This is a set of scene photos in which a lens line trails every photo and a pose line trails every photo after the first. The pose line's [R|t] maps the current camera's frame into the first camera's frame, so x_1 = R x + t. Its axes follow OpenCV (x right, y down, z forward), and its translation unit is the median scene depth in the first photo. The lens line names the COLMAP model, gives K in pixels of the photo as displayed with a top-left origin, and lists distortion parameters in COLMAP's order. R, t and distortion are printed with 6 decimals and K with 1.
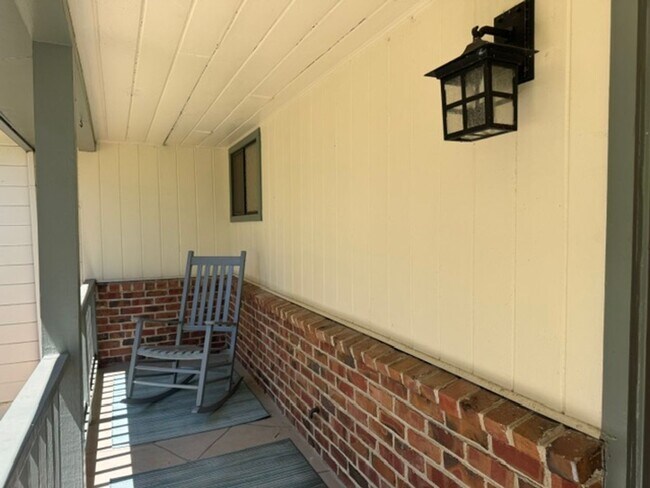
lens RADIAL K [[467.3, 0, 322.6], [0, 467.3, 246.2], [0, 0, 1]] dist [0.042213, -0.033175]
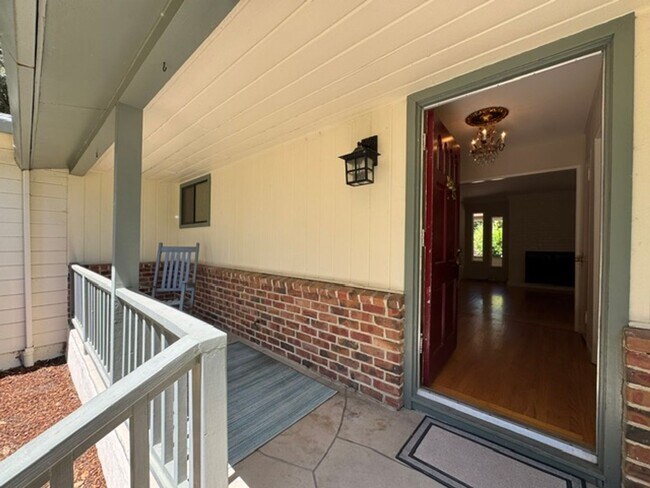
lens RADIAL K [[259.3, 0, 326.9], [0, 259.3, 242.0], [0, 0, 1]] dist [0.010195, 0.000207]
pose [[0.918080, 0.015337, 0.396098, -0.232572], [-0.001171, 0.999352, -0.035982, 0.078943], [-0.396393, 0.032571, 0.917503, -0.127706]]
